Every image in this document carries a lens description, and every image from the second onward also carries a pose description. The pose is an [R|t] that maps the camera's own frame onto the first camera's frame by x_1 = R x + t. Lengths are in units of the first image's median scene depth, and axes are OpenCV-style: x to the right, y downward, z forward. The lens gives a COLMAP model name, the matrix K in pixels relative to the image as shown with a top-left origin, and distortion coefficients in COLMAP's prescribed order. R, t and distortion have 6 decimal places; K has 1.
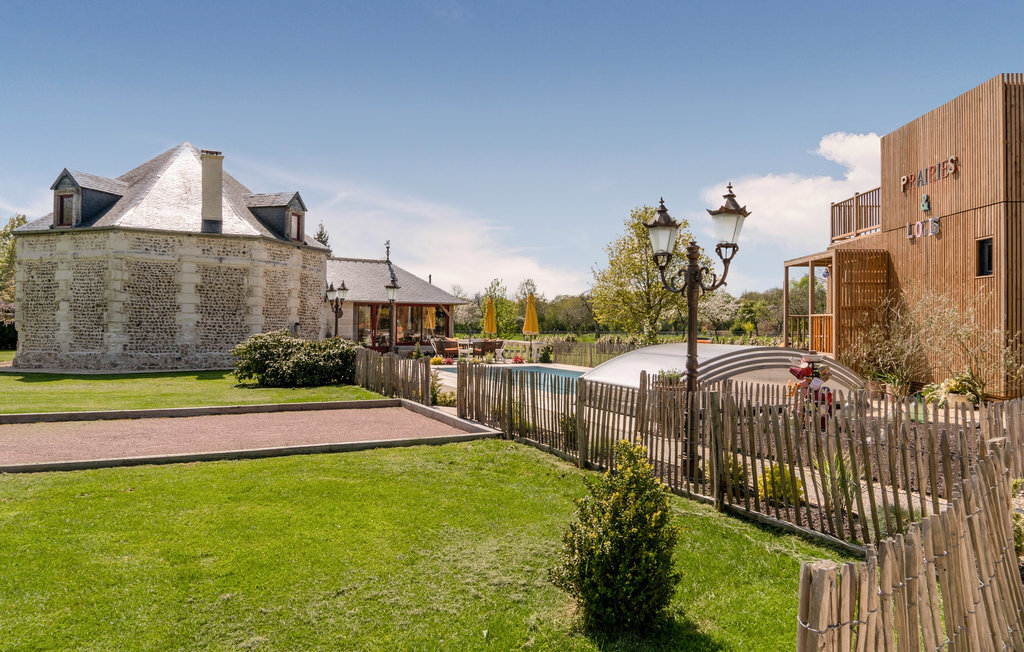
lens RADIAL K [[688.1, 0, 512.0], [0, 688.1, 326.0], [0, 0, 1]] dist [-0.002100, -0.000579]
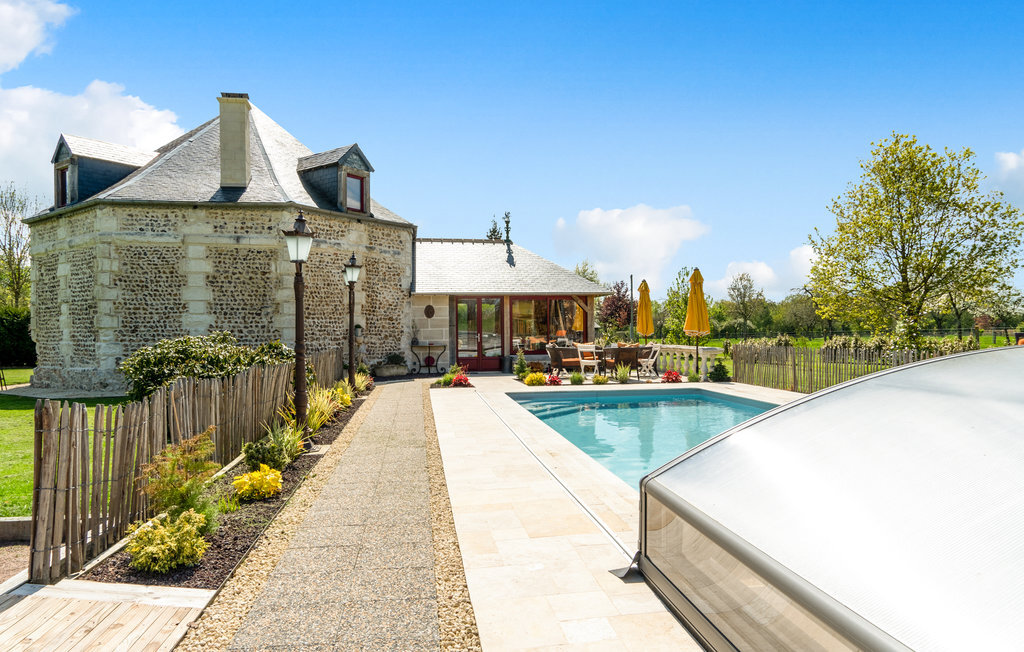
lens RADIAL K [[683.4, 0, 514.4], [0, 683.4, 341.6], [0, 0, 1]] dist [-0.011250, -0.002311]
pose [[0.948354, -0.015381, -0.316842, 0.077339], [0.019264, 0.999773, 0.009126, 0.010394], [0.316629, -0.014759, 0.948435, 0.406109]]
